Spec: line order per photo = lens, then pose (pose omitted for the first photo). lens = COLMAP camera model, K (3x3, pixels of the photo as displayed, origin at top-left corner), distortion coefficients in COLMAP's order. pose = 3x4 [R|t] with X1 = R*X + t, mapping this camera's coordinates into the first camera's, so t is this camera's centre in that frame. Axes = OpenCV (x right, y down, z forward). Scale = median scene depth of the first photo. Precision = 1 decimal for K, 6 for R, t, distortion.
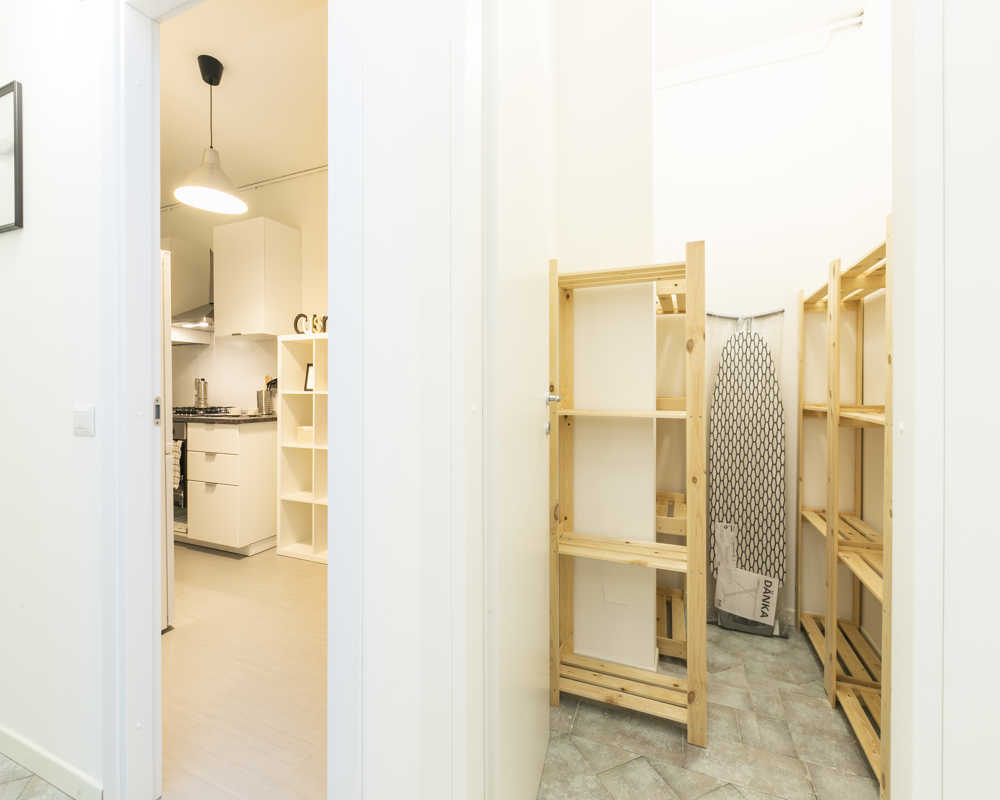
lens RADIAL K [[432.0, 0, 504.3], [0, 432.0, 388.3], [0, 0, 1]] dist [0.001303, 0.000060]
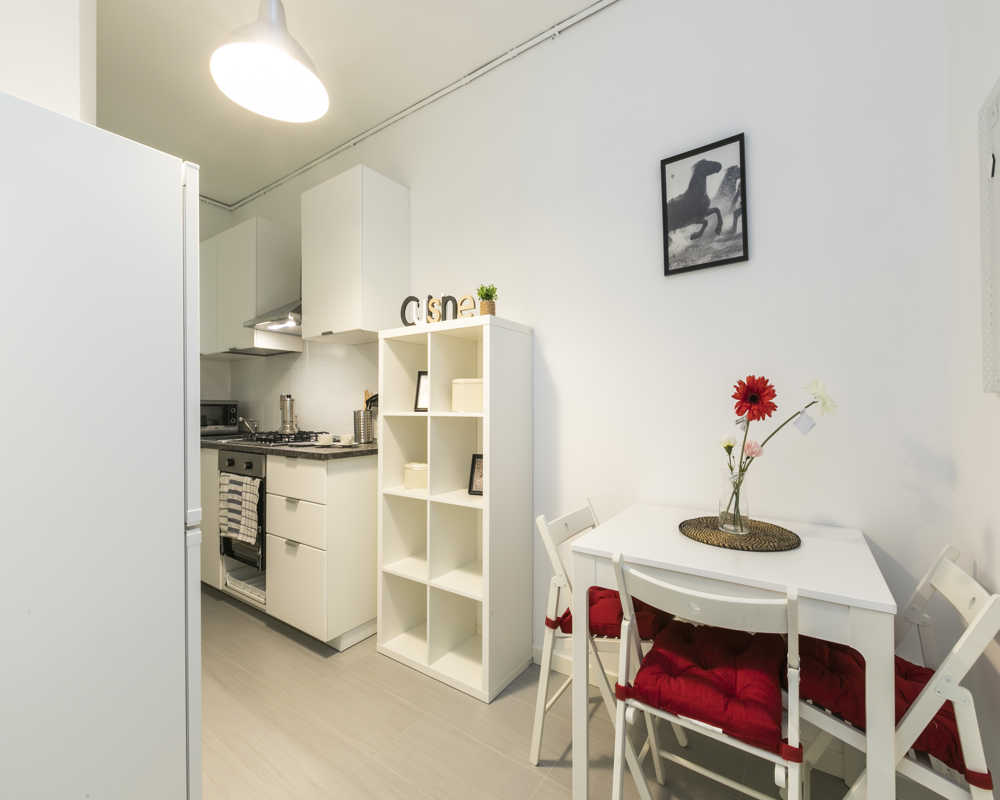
lens RADIAL K [[438.6, 0, 502.9], [0, 438.6, 397.9], [0, 0, 1]] dist [-0.000391, 0.000070]
pose [[0.976415, -0.008195, -0.215748, -0.178077], [0.004272, 0.999817, -0.018643, -0.001404], [0.215862, 0.017282, 0.976271, 0.356208]]
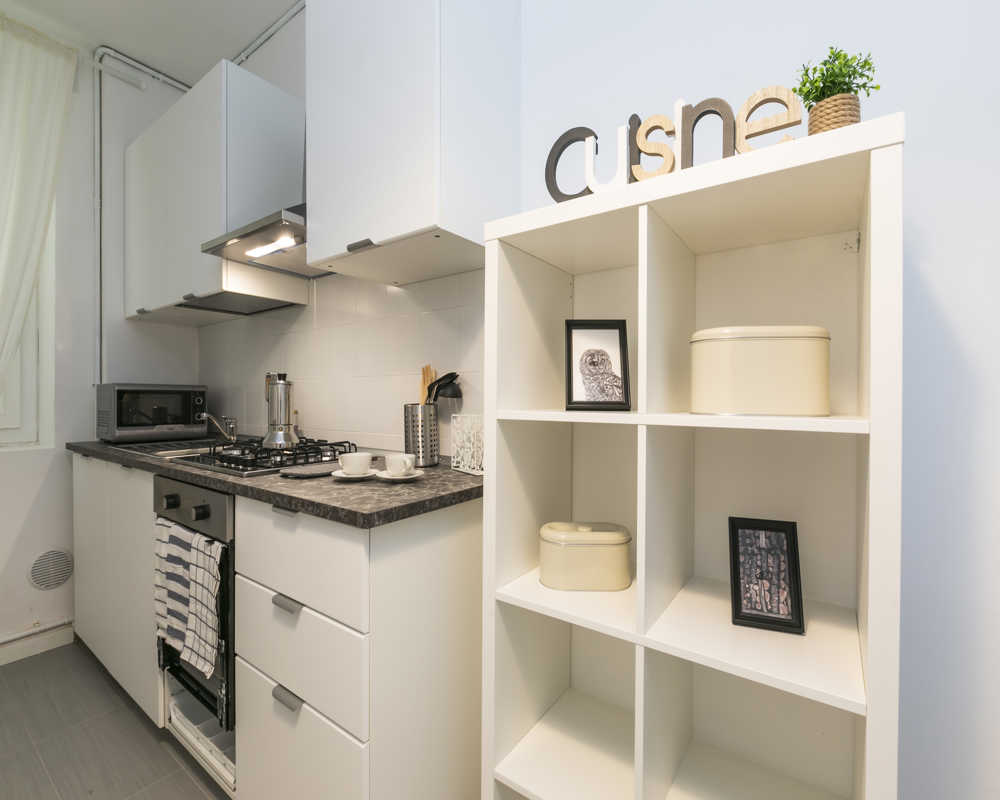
lens RADIAL K [[463.2, 0, 505.6], [0, 463.2, 397.1], [0, 0, 1]] dist [-0.000464, -0.000232]
pose [[0.972556, 0.004053, -0.232633, -0.427305], [-0.003694, 0.999991, 0.001980, -0.002697], [0.232639, -0.001066, 0.972563, 0.680217]]
